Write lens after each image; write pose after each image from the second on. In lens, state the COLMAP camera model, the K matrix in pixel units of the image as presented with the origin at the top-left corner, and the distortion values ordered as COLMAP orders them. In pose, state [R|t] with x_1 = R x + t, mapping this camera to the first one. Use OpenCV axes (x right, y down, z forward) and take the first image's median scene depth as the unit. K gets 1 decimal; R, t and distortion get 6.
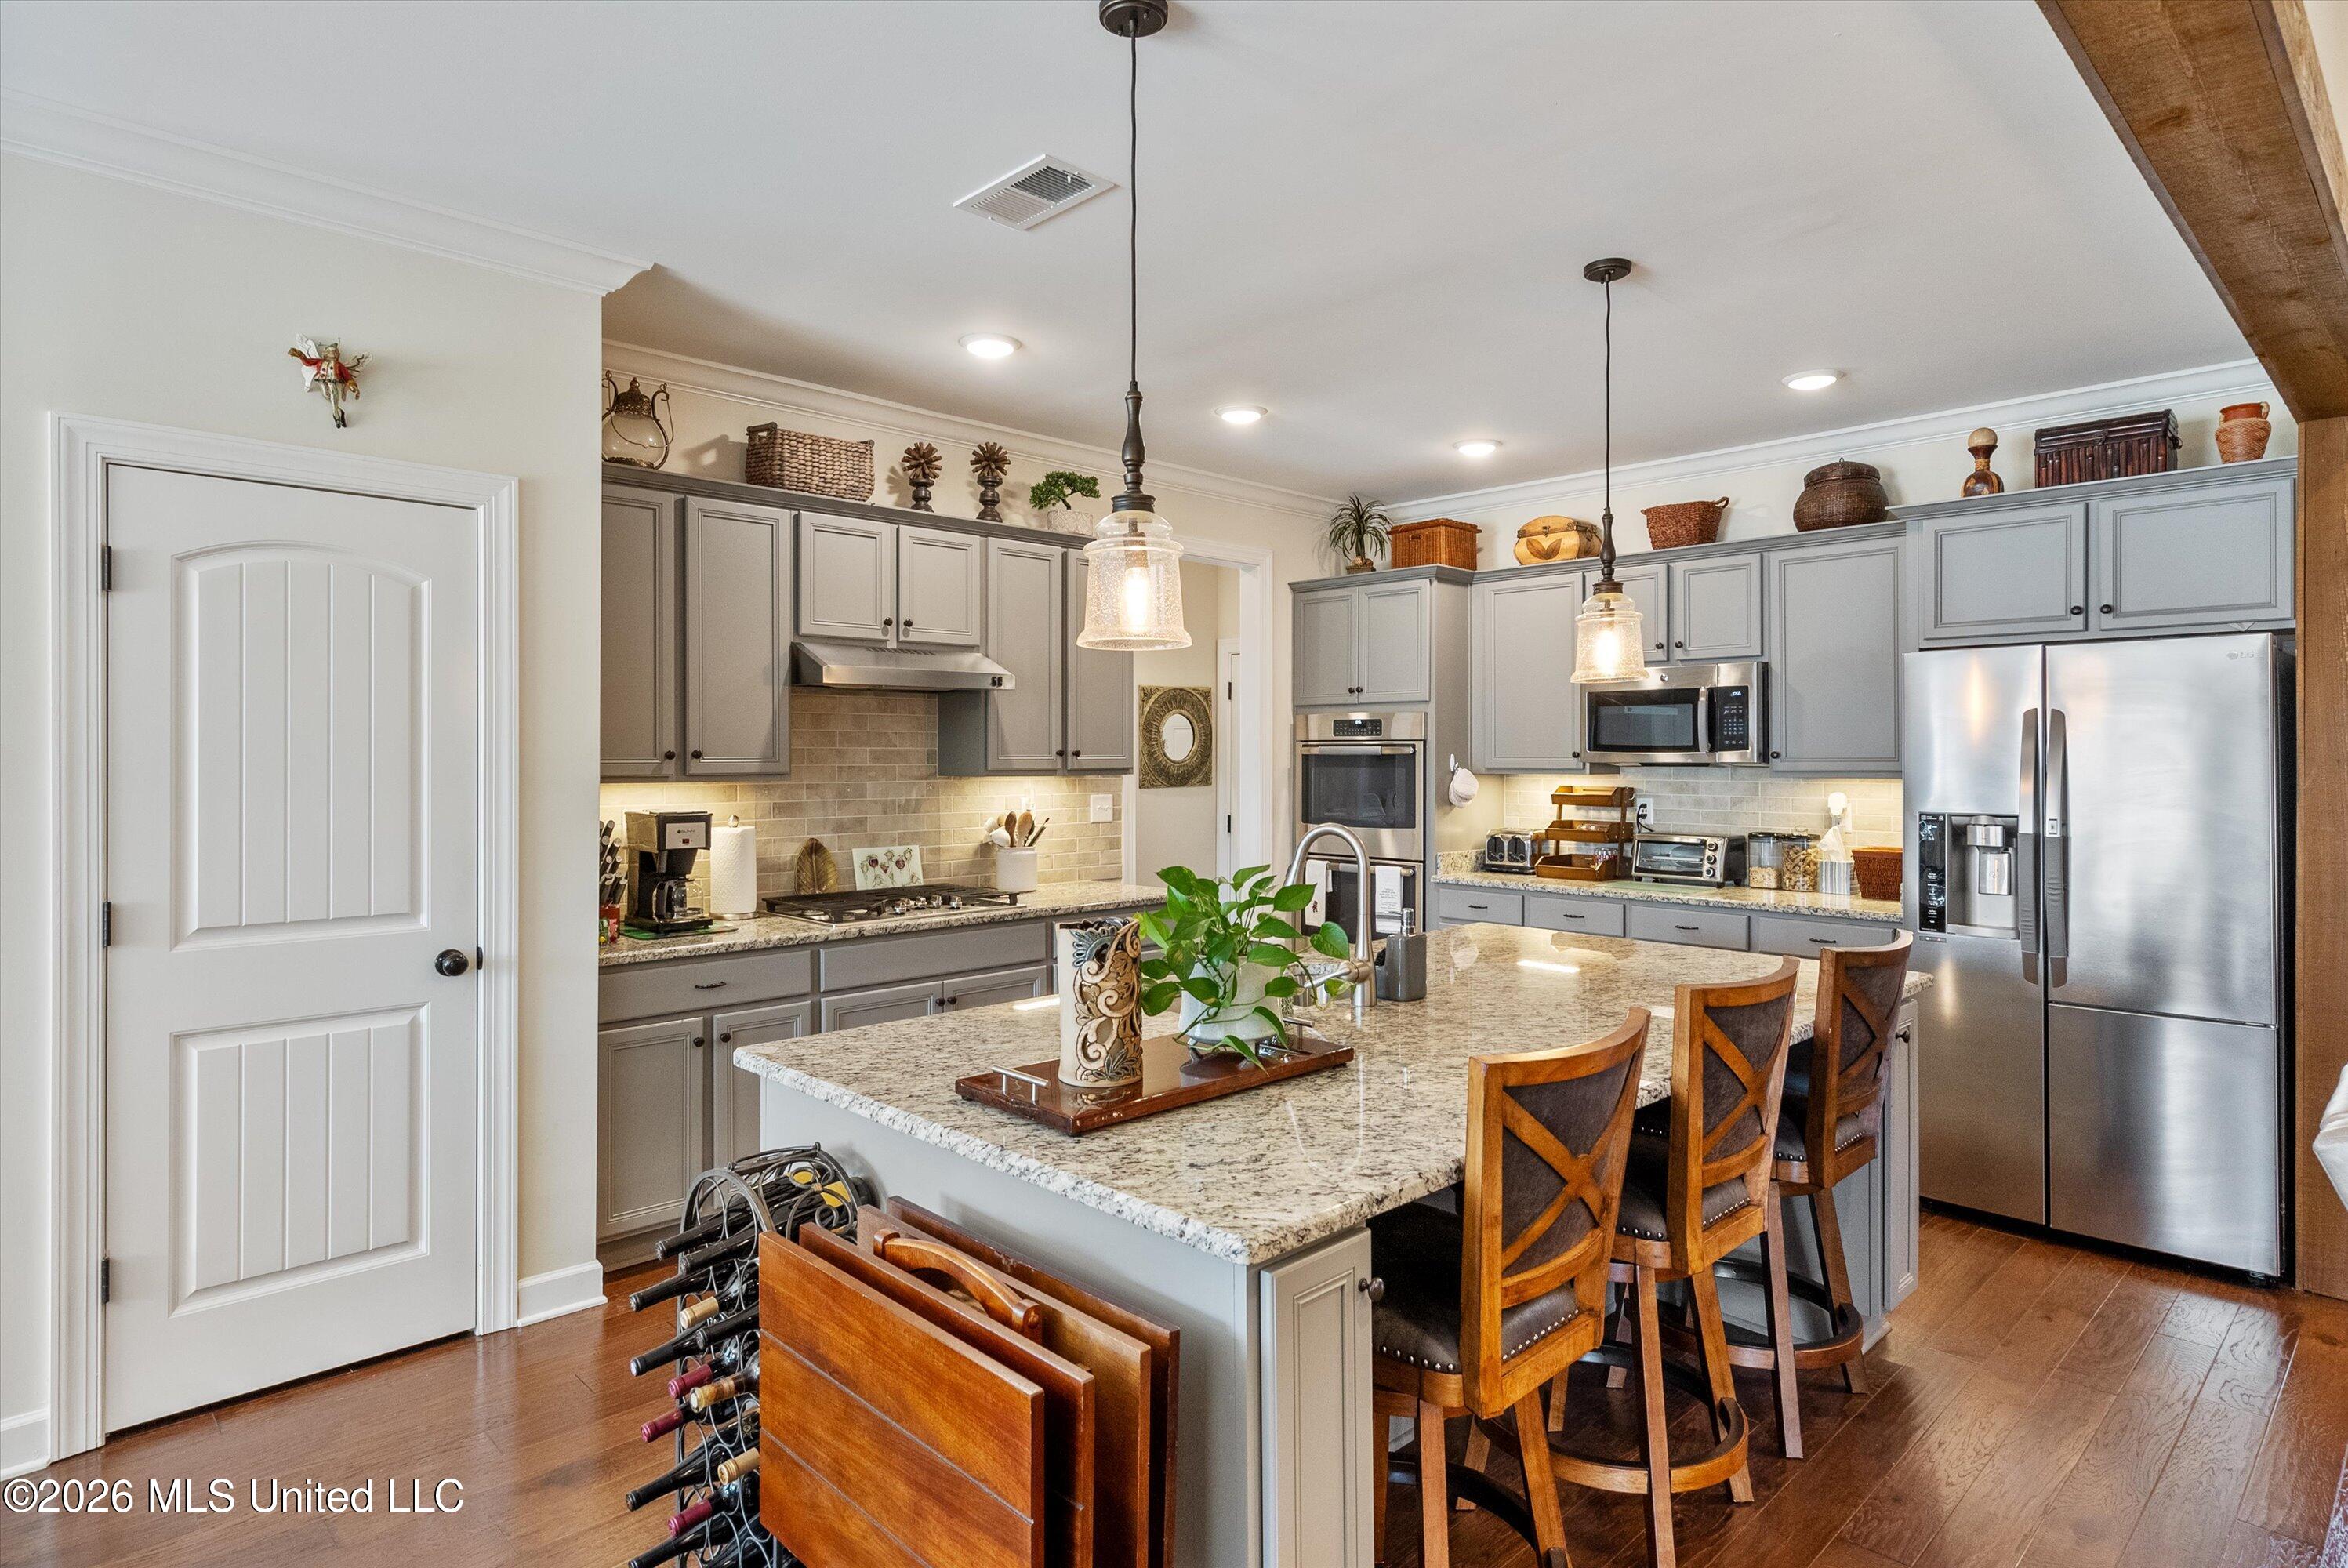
lens RADIAL K [[1261.8, 0, 1160.6], [0, 1261.8, 751.9], [0, 0, 1]] dist [-0.006169, -0.000750]
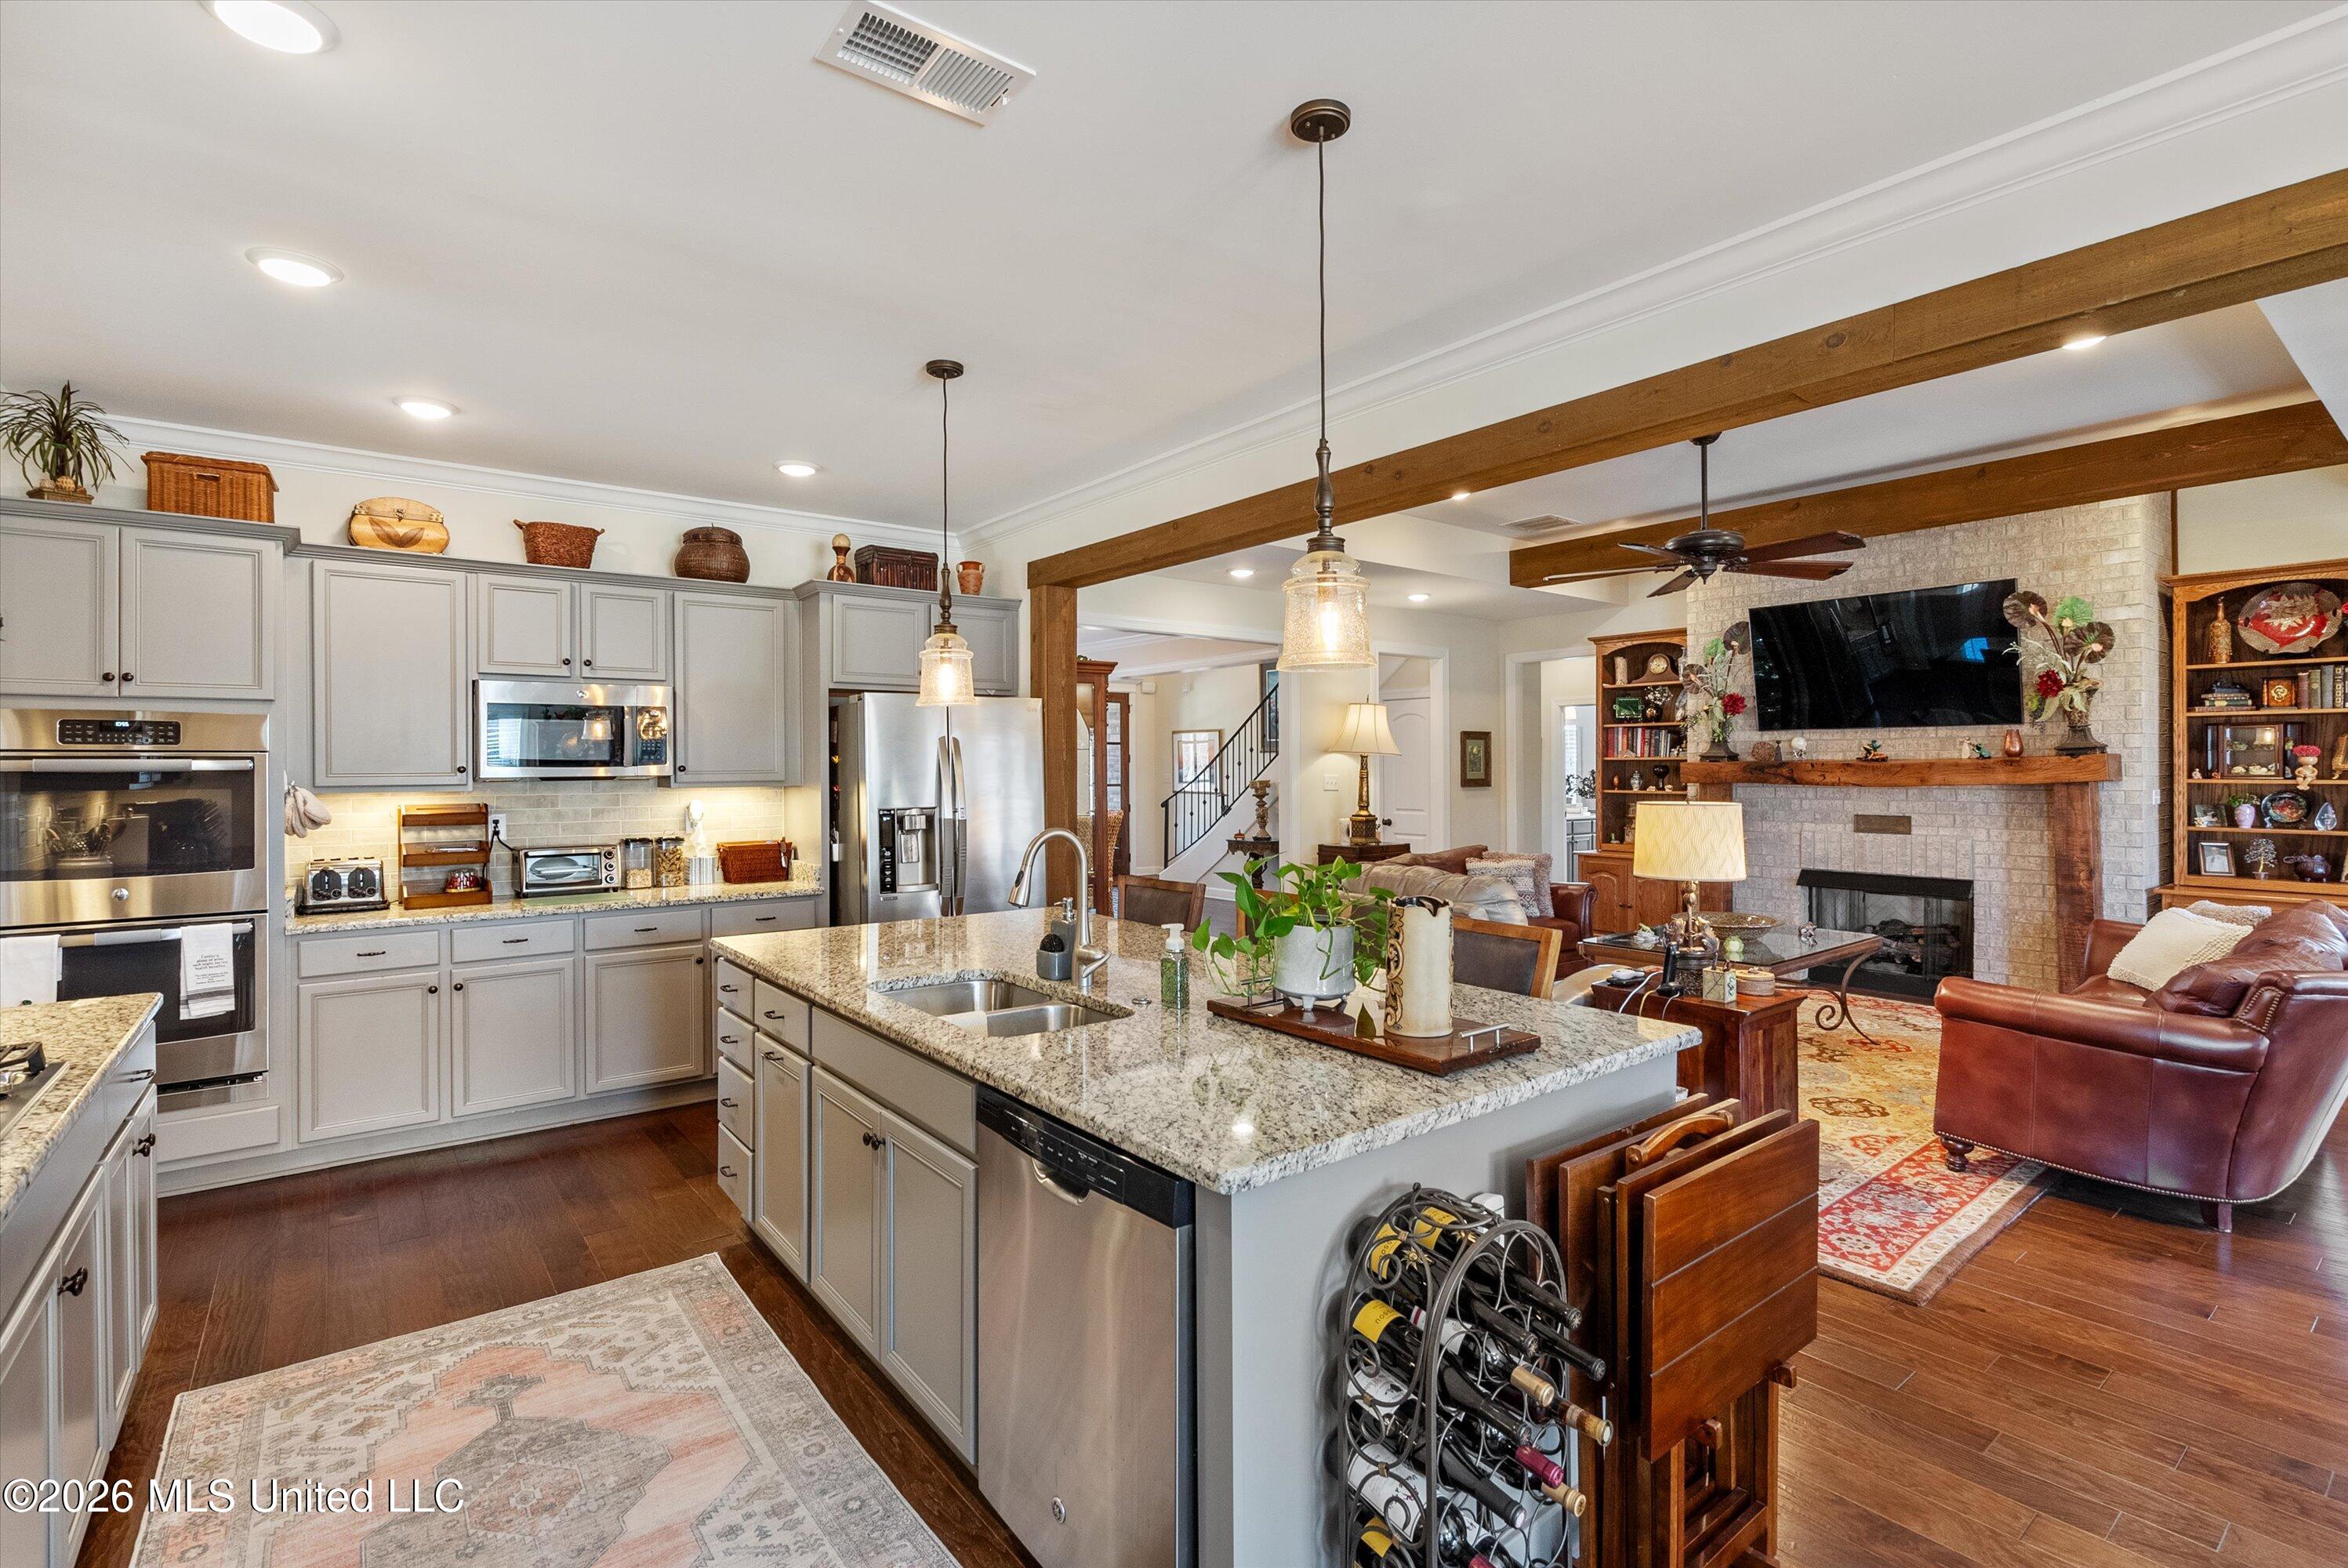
lens RADIAL K [[1078.6, 0, 1160.4], [0, 1078.6, 773.7], [0, 0, 1]] dist [-0.005097, 0.001524]
pose [[0.104620, -0.007350, 0.994485, -0.451516], [0.004844, 0.999965, 0.006880, 0.002428], [-0.994500, 0.004098, 0.104652, 0.467166]]
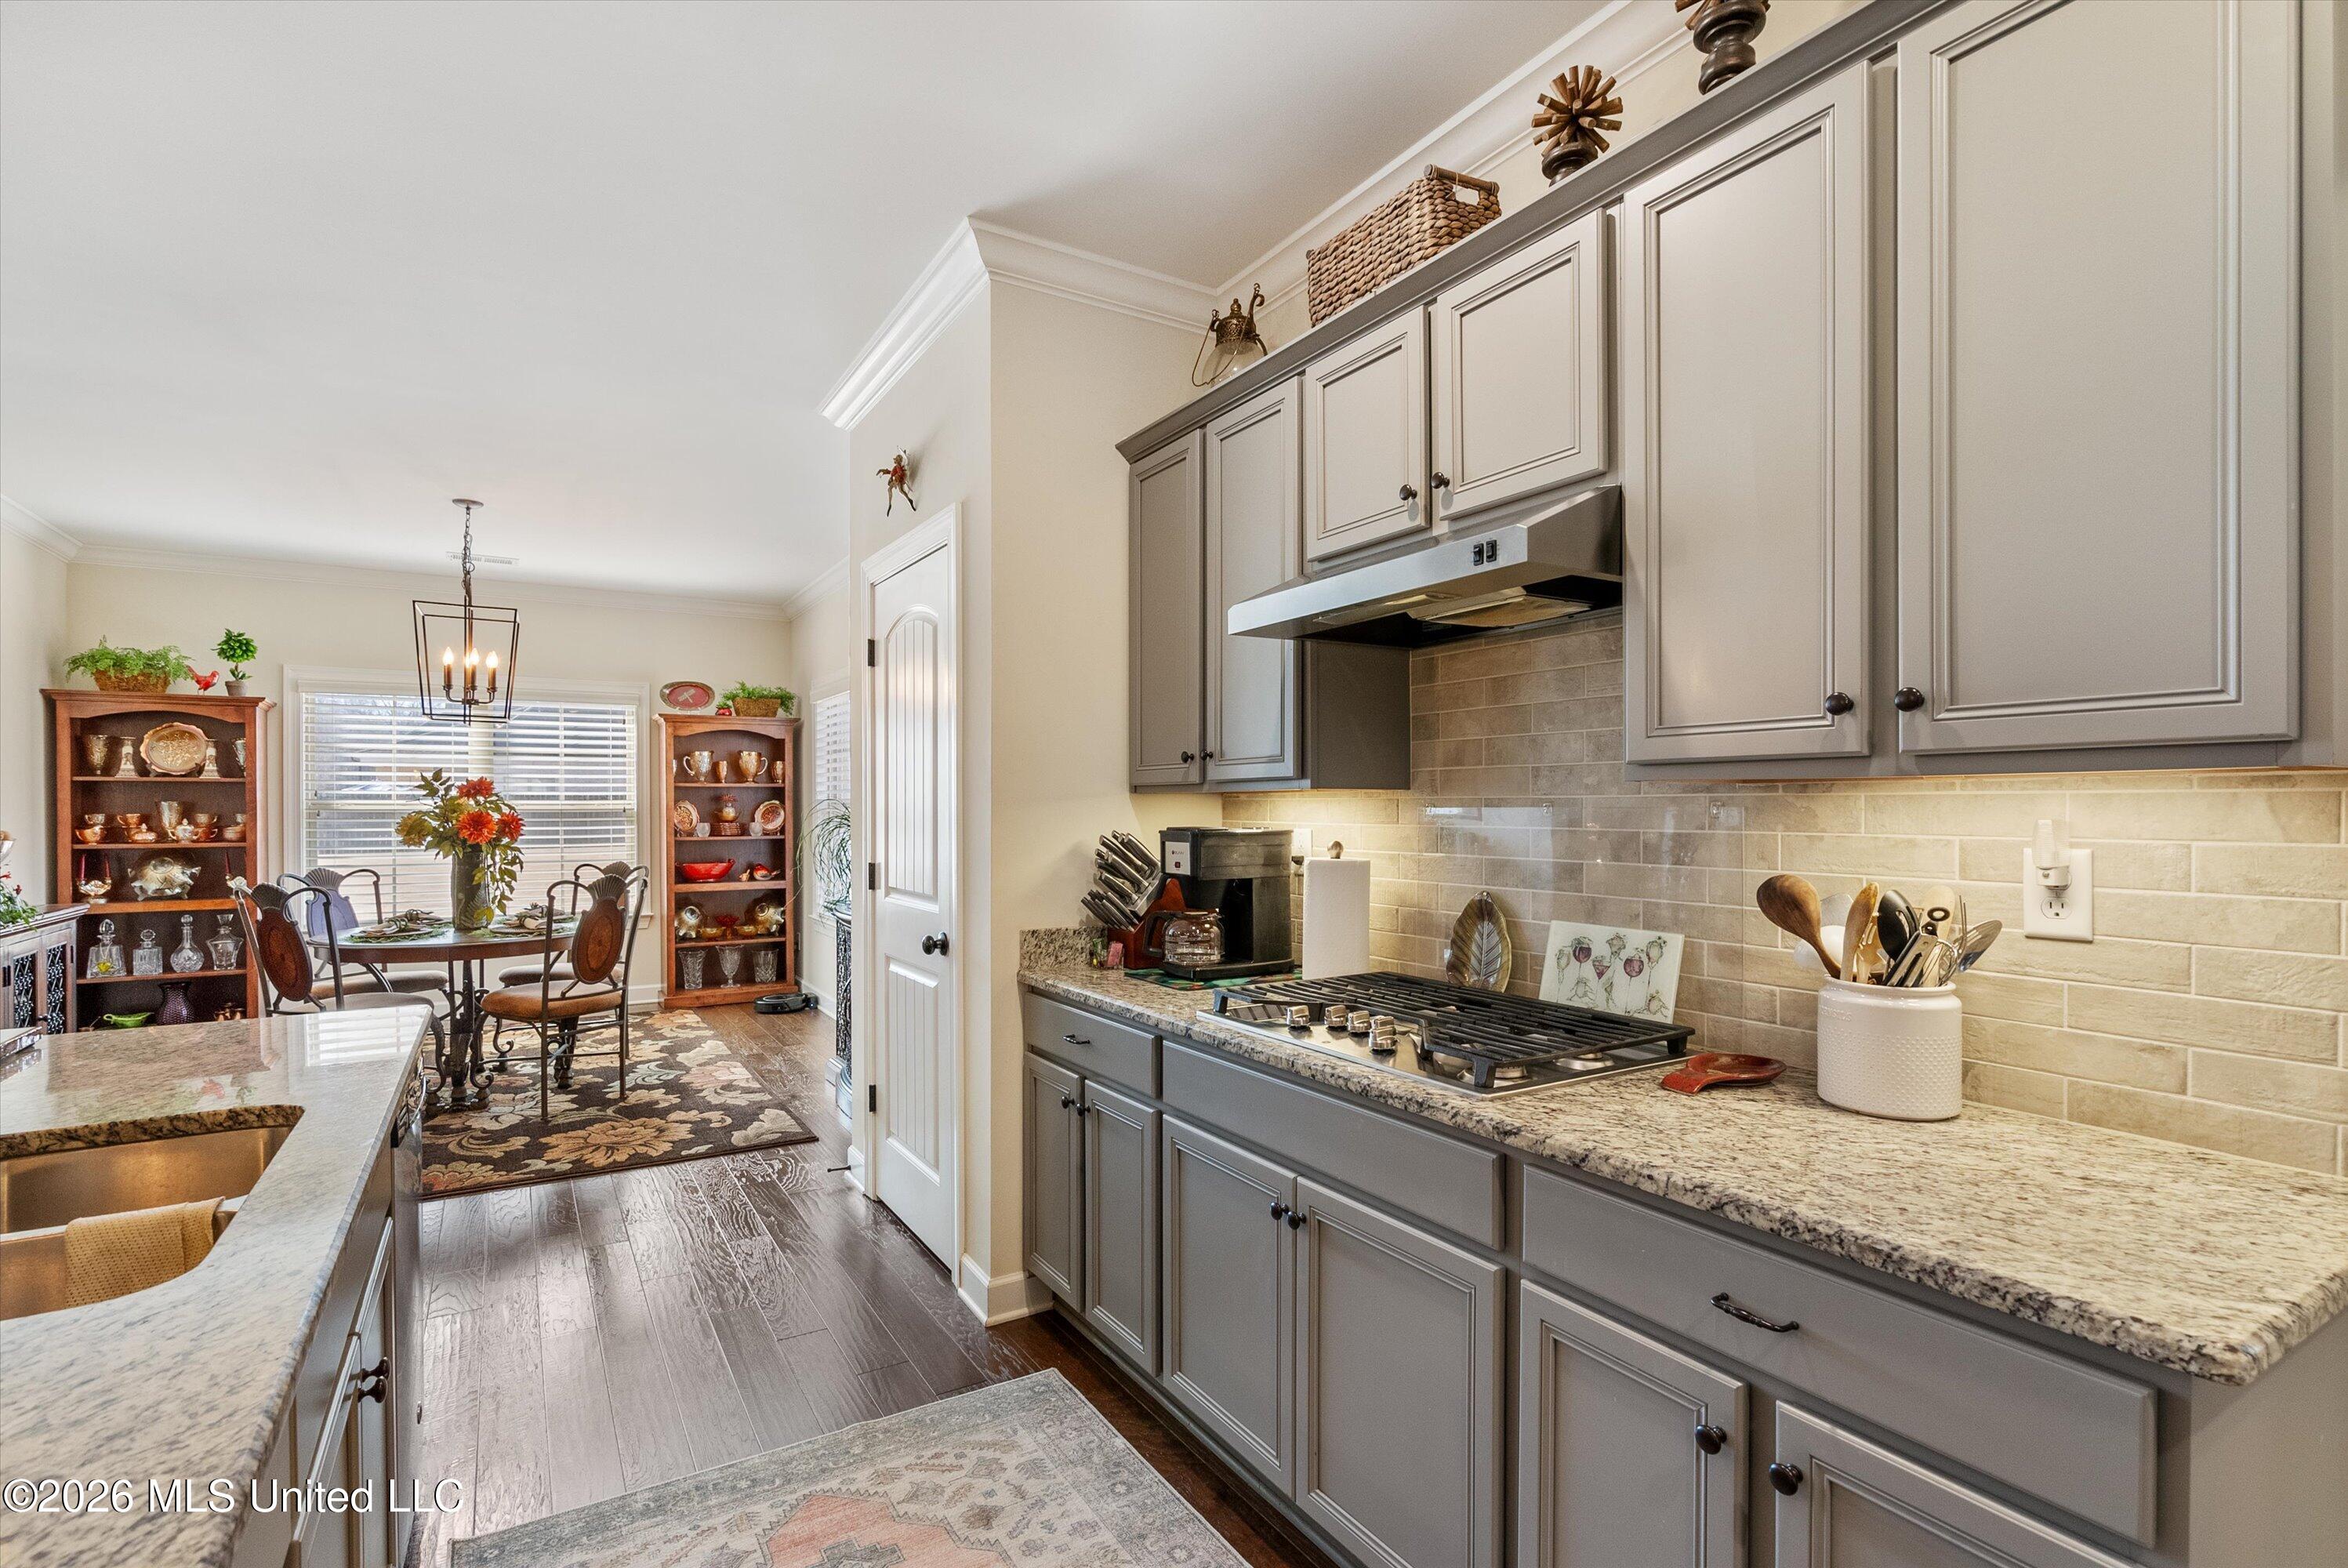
lens RADIAL K [[1078.6, 0, 1150.7], [0, 1078.6, 812.0], [0, 0, 1]] dist [-0.005097, 0.001524]
pose [[-0.224295, 0.005304, -0.974507, 0.226550], [0.002320, 0.999985, 0.004909, 0.026474], [0.974518, -0.001160, -0.224304, 0.882126]]
